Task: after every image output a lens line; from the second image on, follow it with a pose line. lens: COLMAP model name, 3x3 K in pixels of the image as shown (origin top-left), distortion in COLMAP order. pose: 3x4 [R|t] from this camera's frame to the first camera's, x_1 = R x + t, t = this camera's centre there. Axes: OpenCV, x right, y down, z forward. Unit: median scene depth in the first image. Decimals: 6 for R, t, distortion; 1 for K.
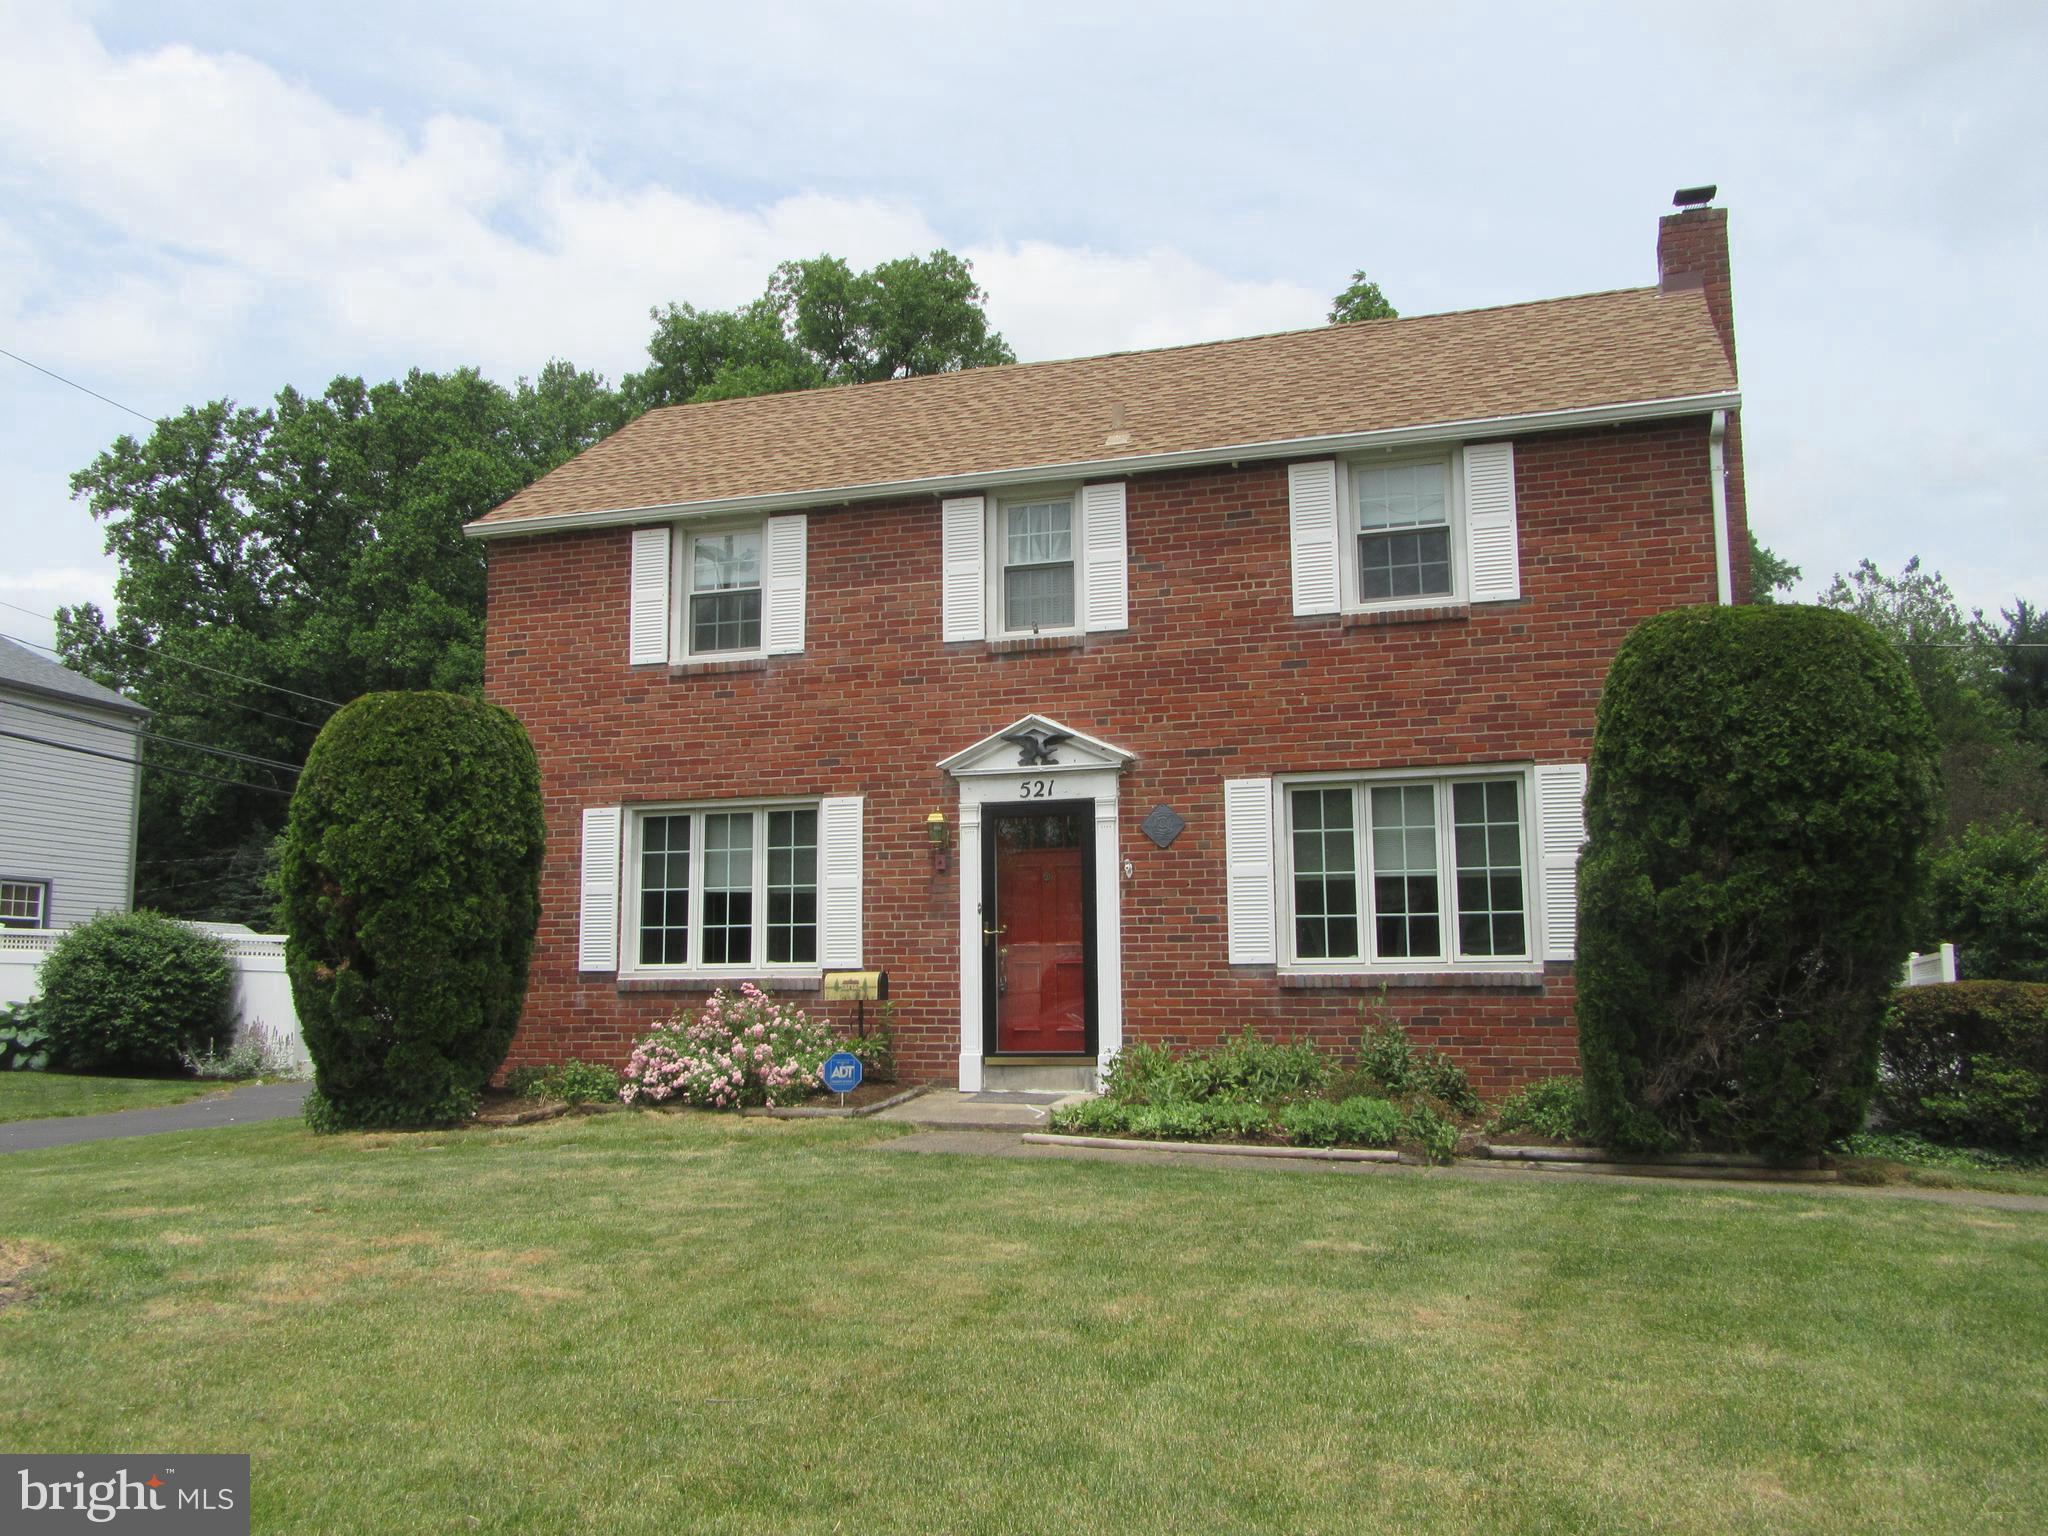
lens RADIAL K [[1678.4, 0, 1028.9], [0, 1678.4, 752.6], [0, 0, 1]] dist [0.046050, -0.009575]
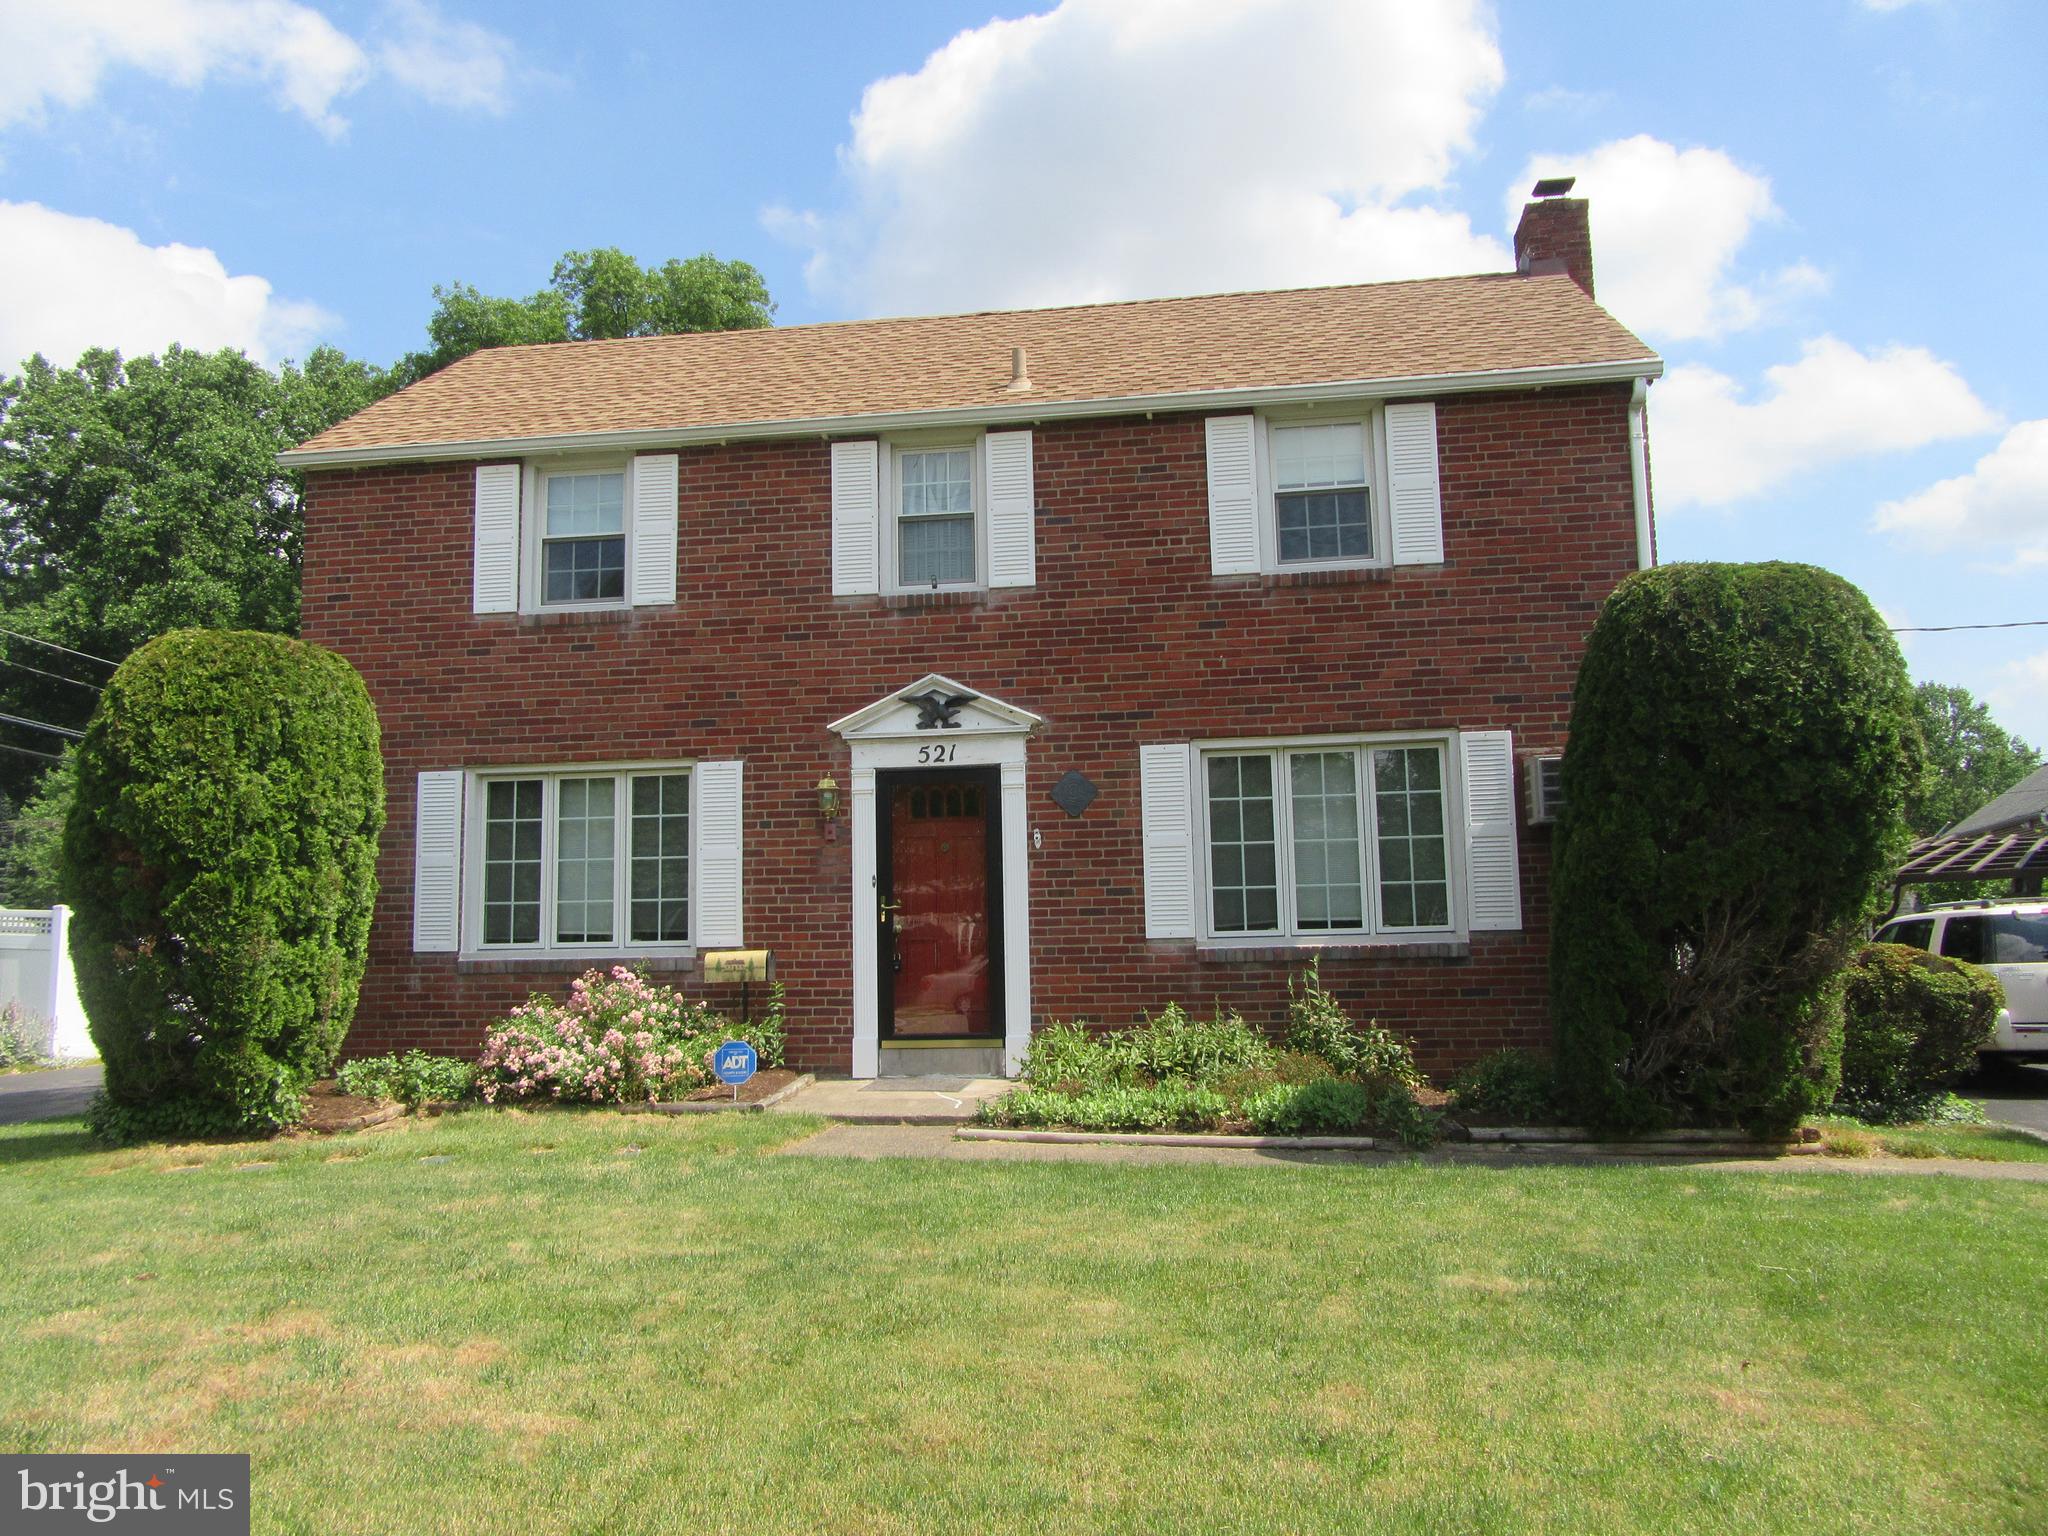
lens RADIAL K [[1507.8, 0, 1025.6], [0, 1507.8, 759.6], [0, 0, 1]] dist [0.005313, 0.003832]
pose [[0.985469, 0.008857, 0.169624, -0.089448], [-0.011009, 0.999870, 0.011751, 0.014885], [-0.169498, -0.013448, 0.985439, 0.163671]]
